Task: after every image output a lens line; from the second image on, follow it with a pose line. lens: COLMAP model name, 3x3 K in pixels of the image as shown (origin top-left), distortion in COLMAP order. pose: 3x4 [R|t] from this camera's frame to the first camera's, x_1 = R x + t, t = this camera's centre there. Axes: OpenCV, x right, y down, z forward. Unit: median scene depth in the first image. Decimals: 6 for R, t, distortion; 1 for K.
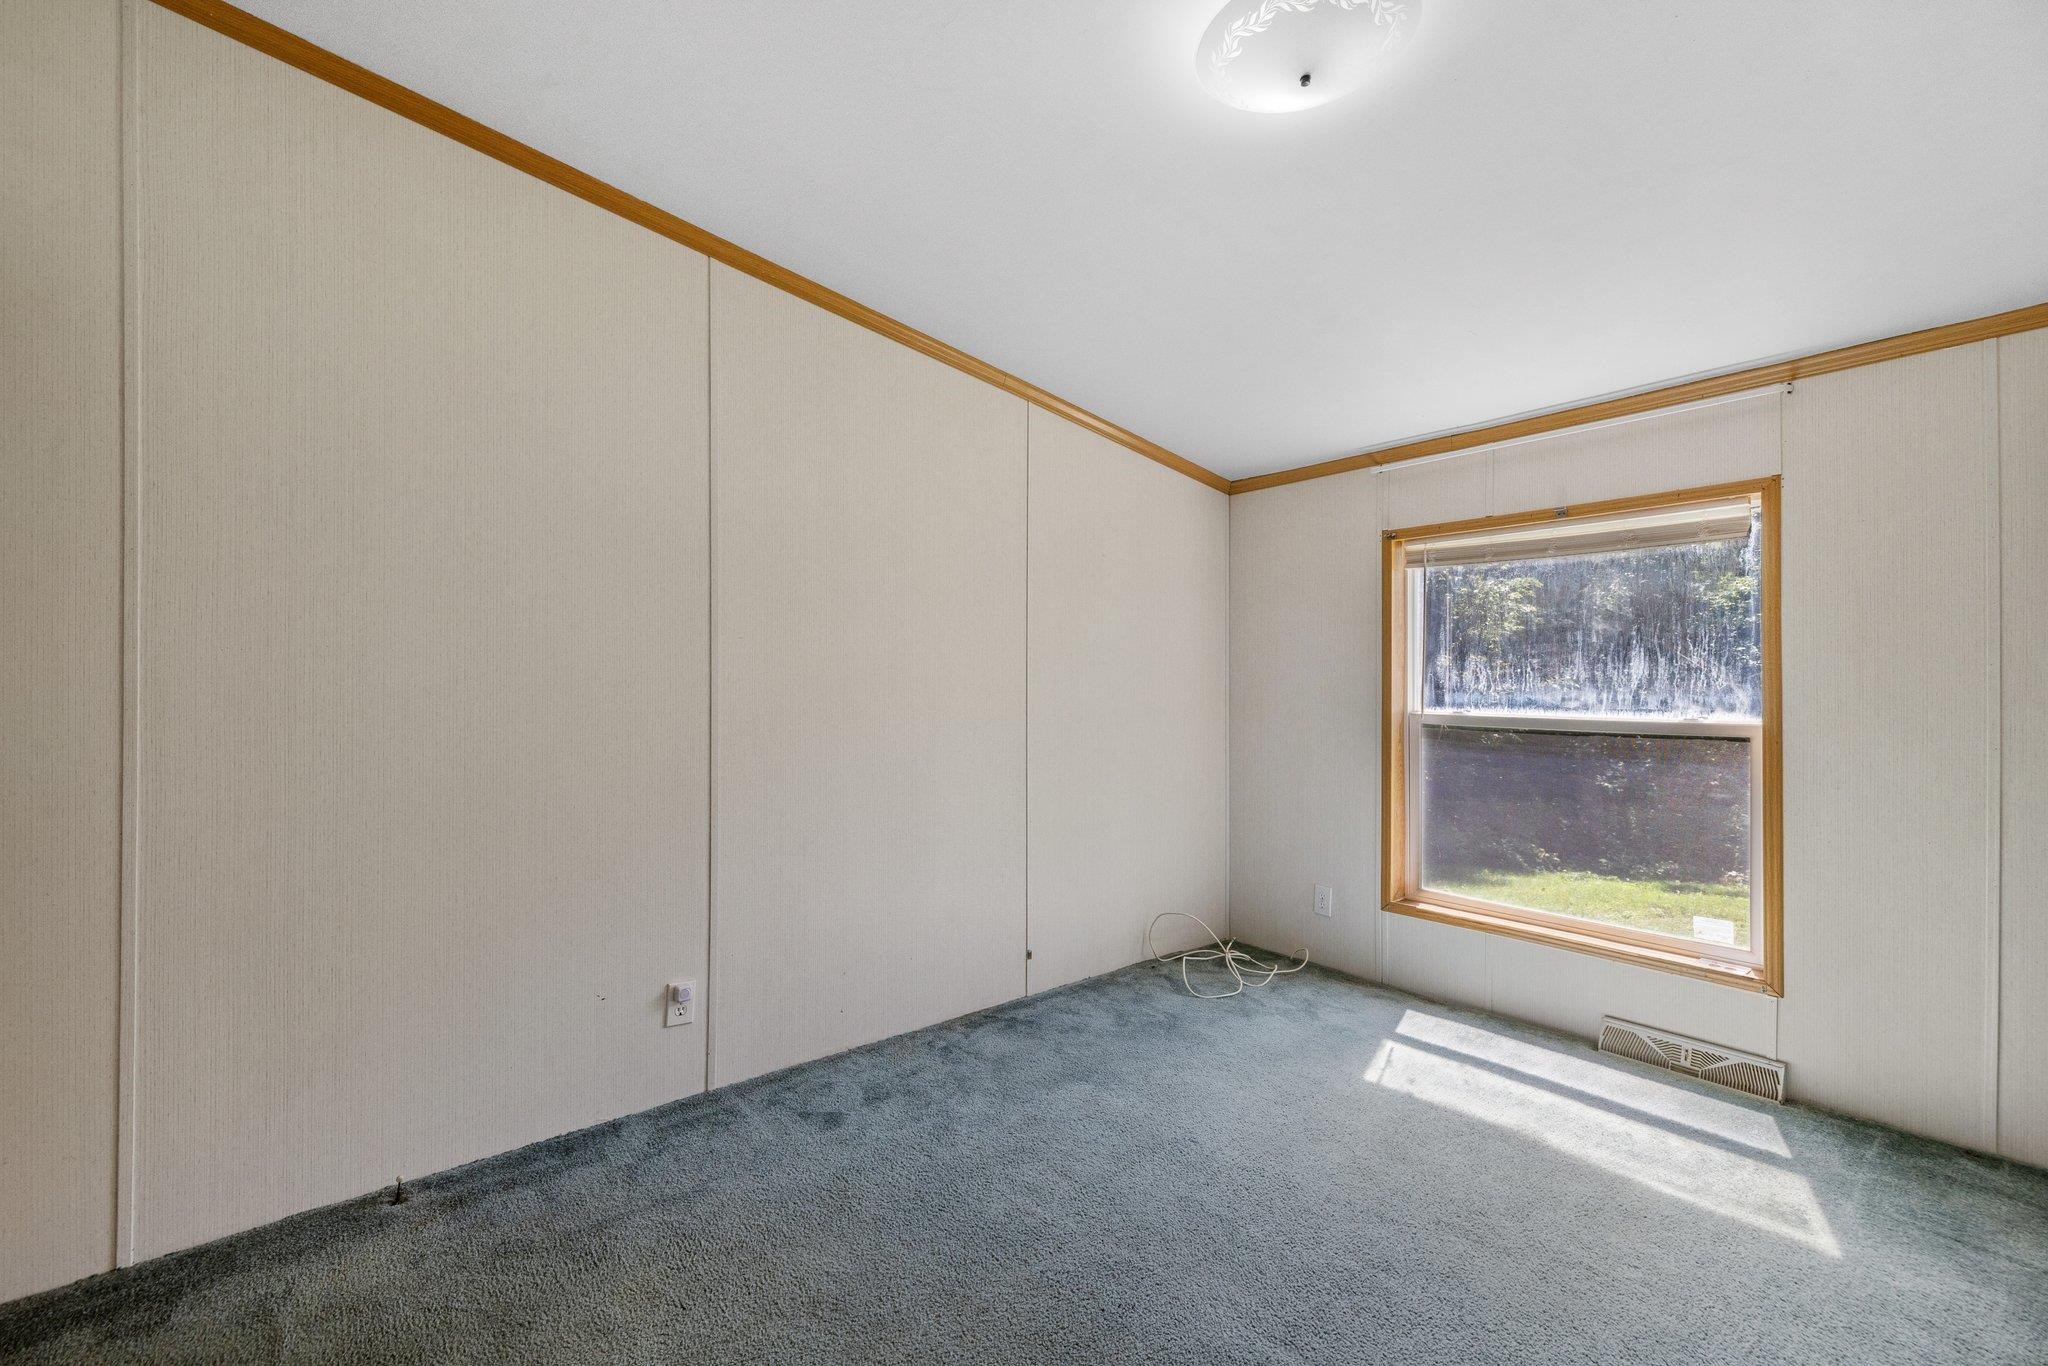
lens RADIAL K [[859.2, 0, 1001.3], [0, 859.2, 671.2], [0, 0, 1]] dist [-0.000658, -0.000329]
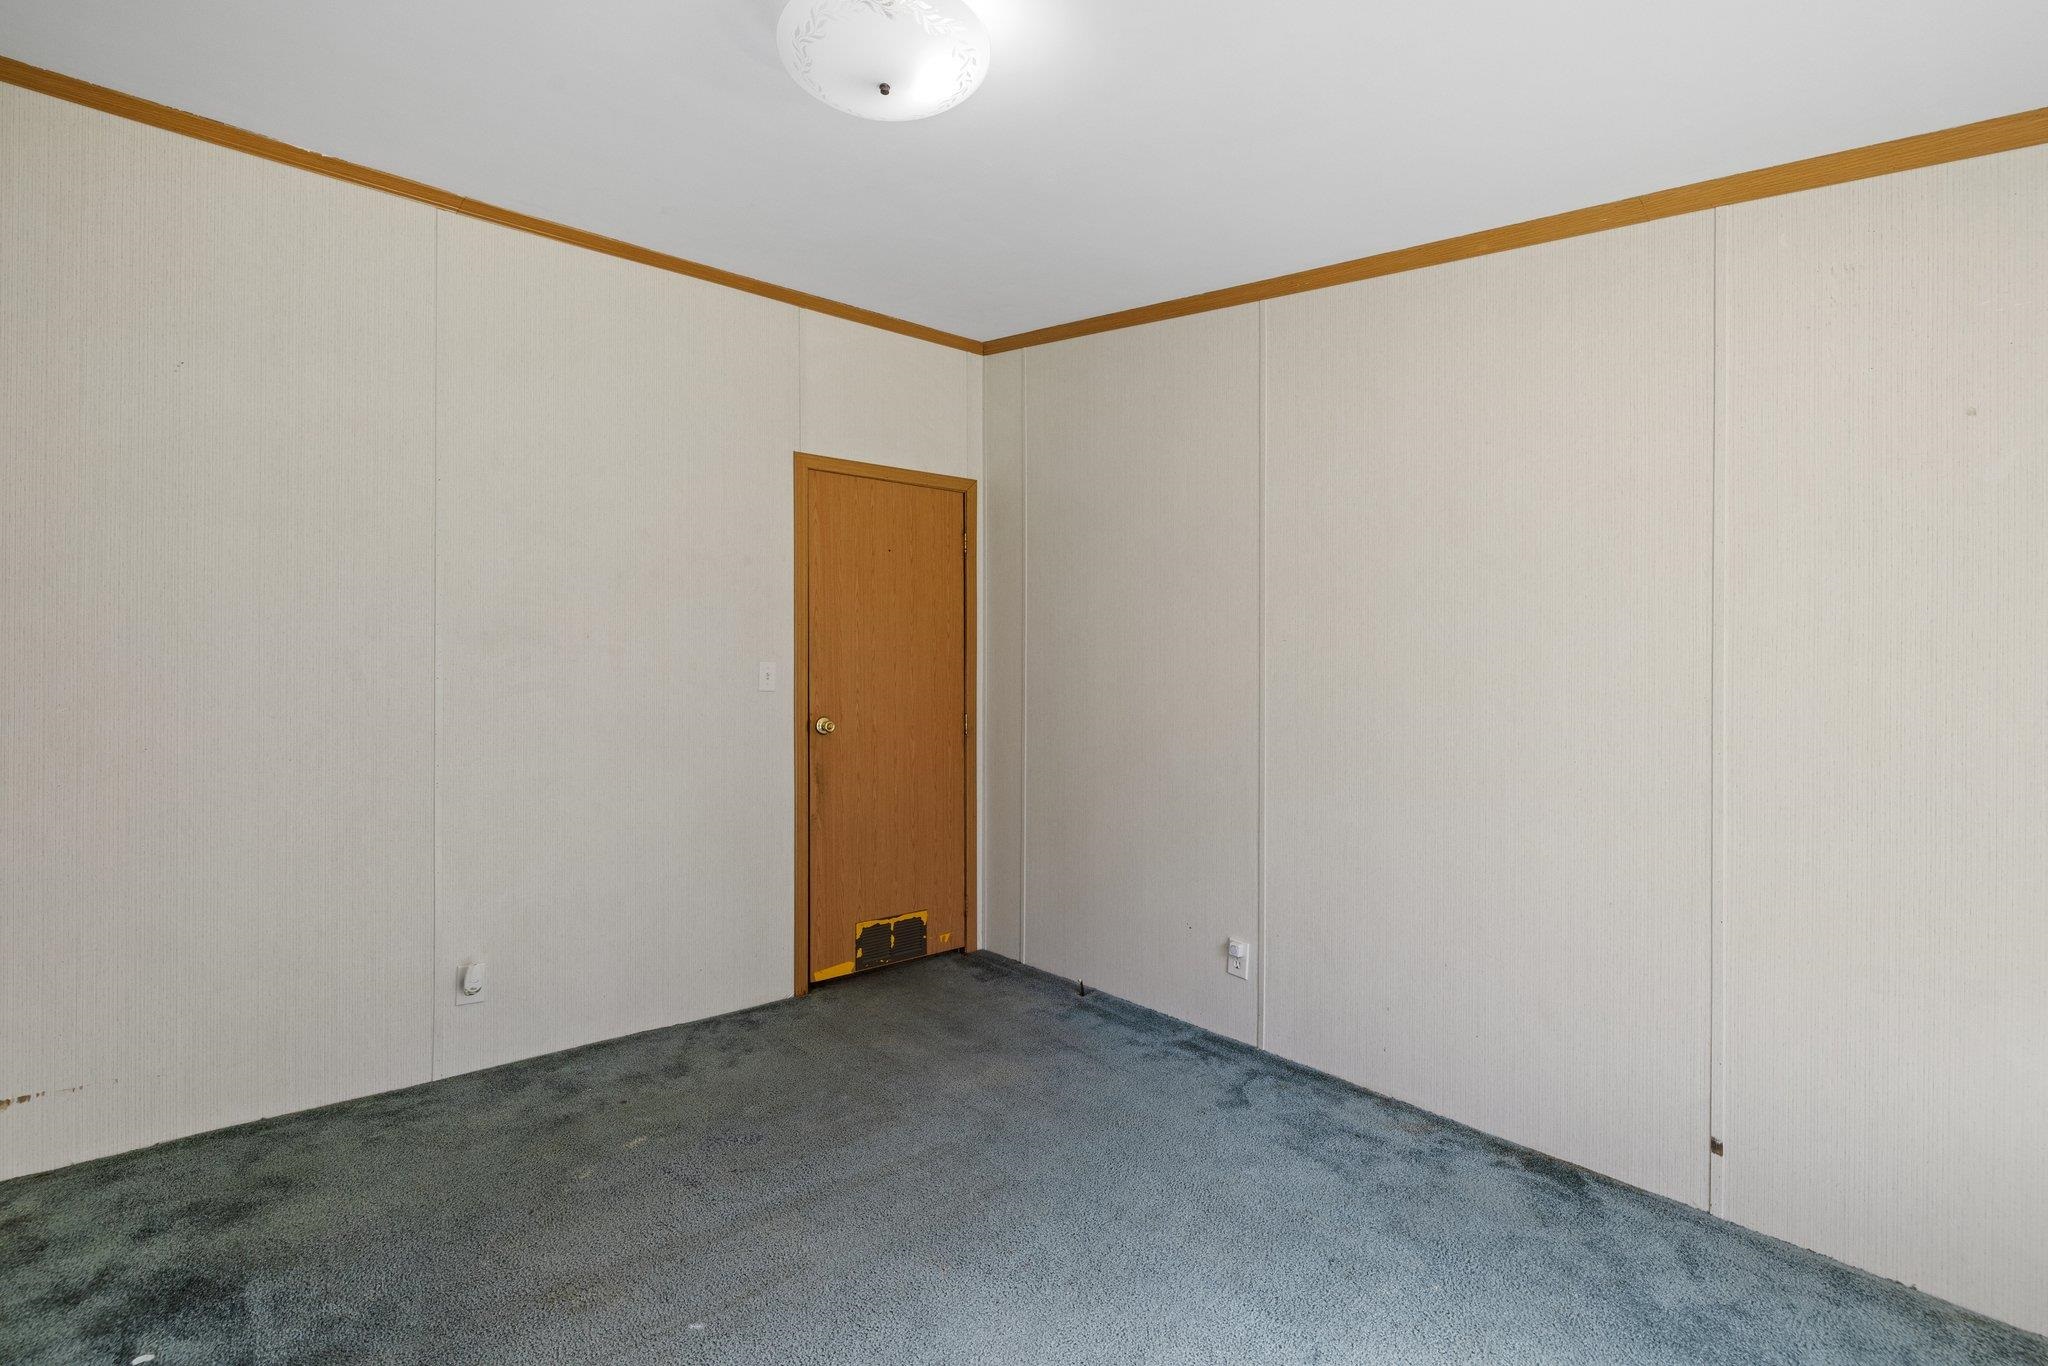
lens RADIAL K [[920.3, 0, 1023.4], [0, 920.3, 685.9], [0, 0, 1]] dist [-0.008525, 0.001124]
pose [[0.019893, 0.007433, -0.999774, 0.716717], [0.015033, 0.999857, 0.007733, 0.001480], [0.999689, -0.015183, 0.019778, 0.570397]]
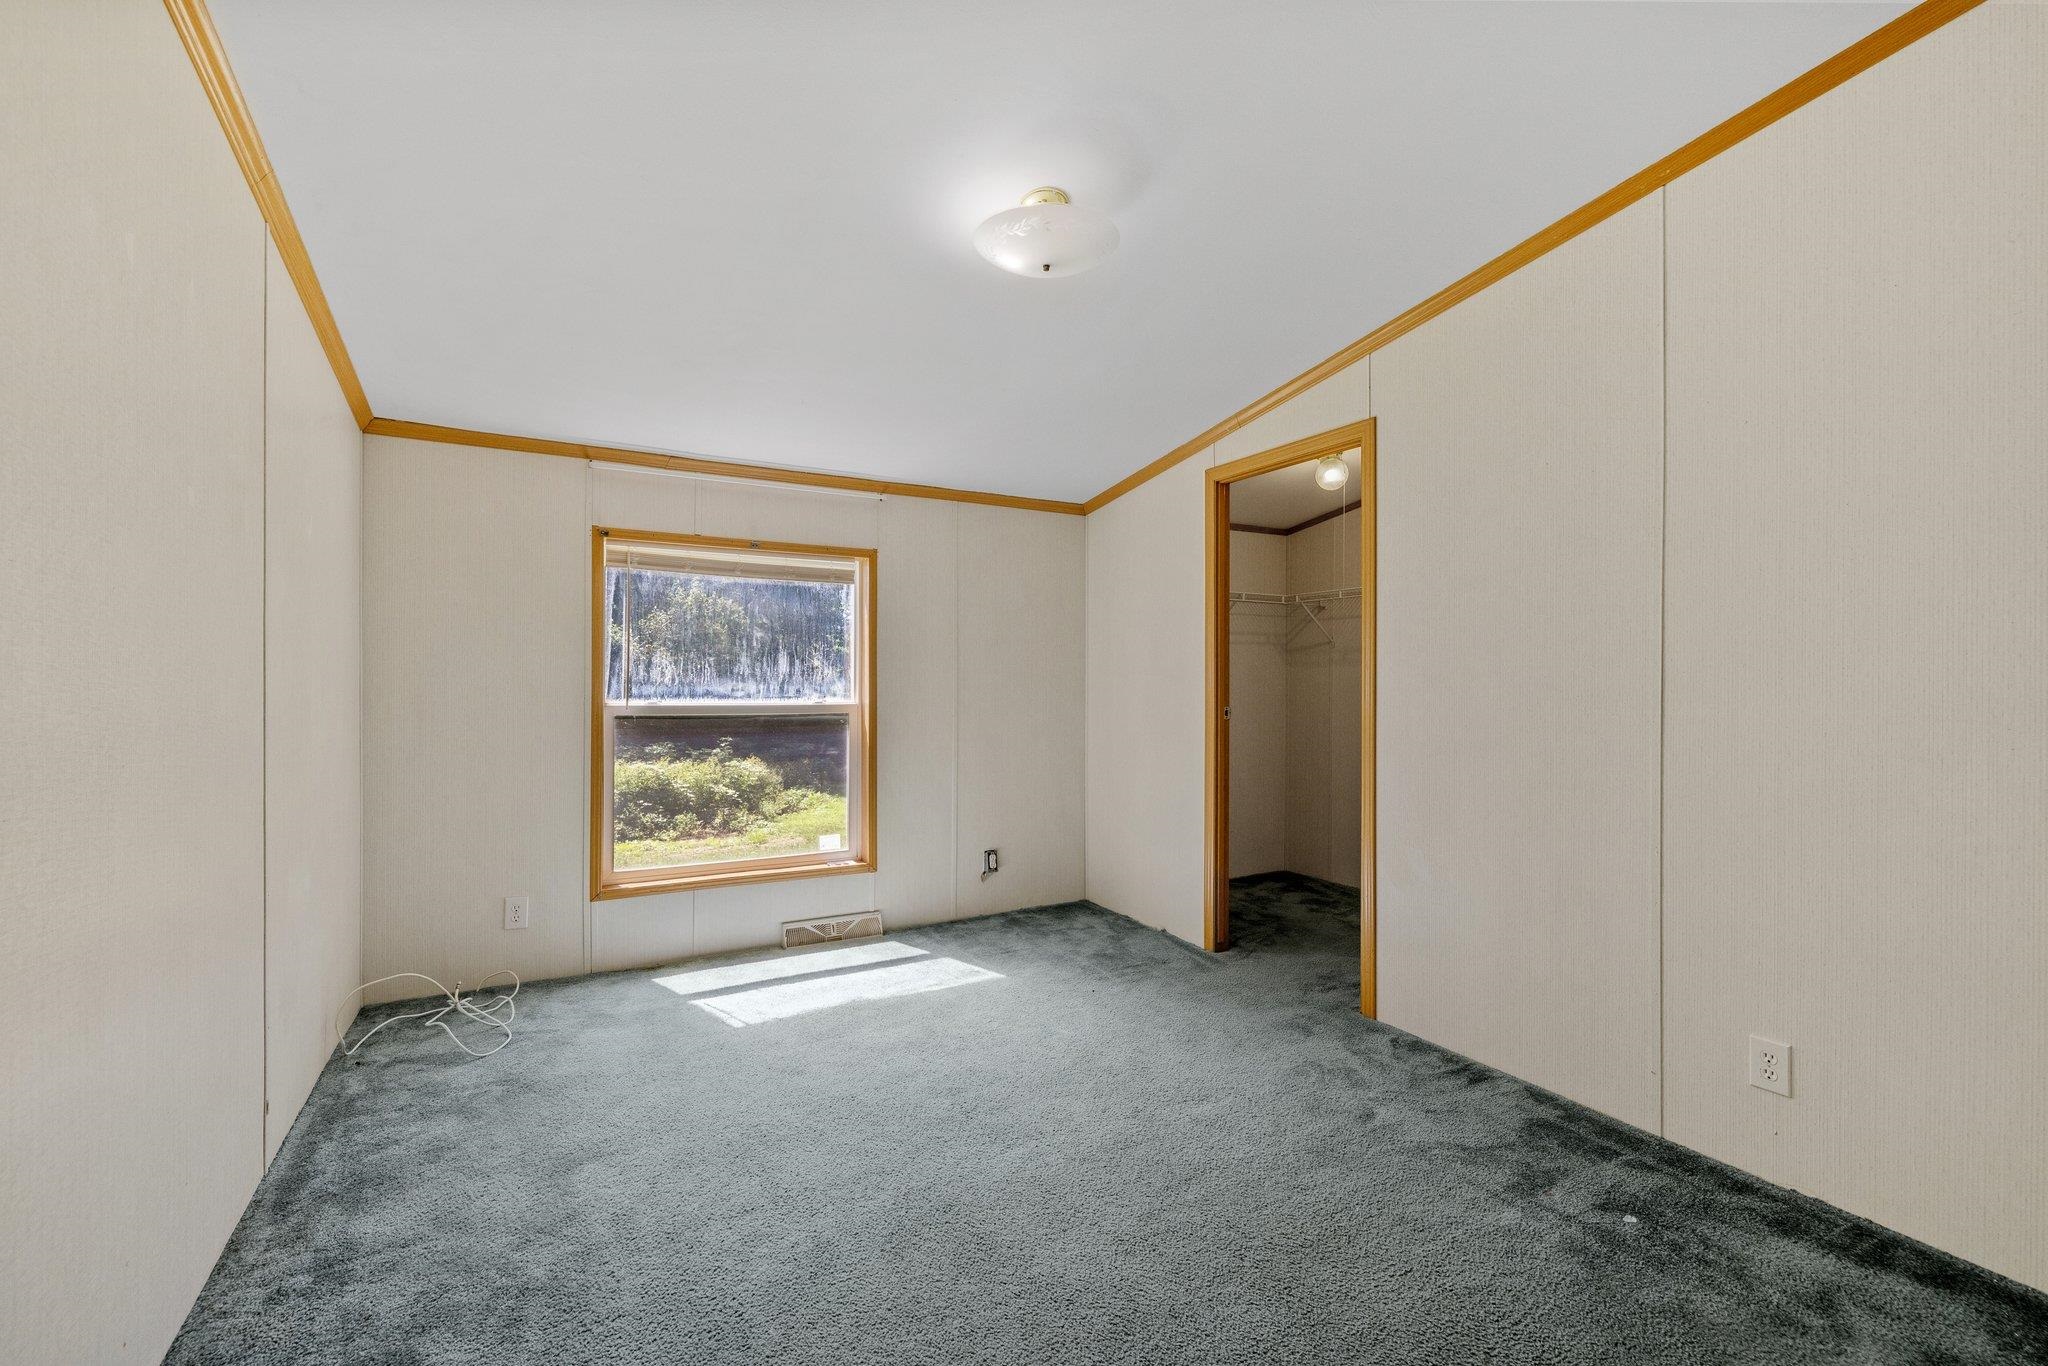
lens RADIAL K [[859.2, 0, 1012.0], [0, 859.2, 670.0], [0, 0, 1]] dist [-0.000658, -0.000329]
pose [[0.159153, 0.017463, 0.987099, -0.552819], [-0.014684, 0.999775, -0.015320, 0.017323], [-0.987145, -0.012056, 0.159374, 0.411442]]
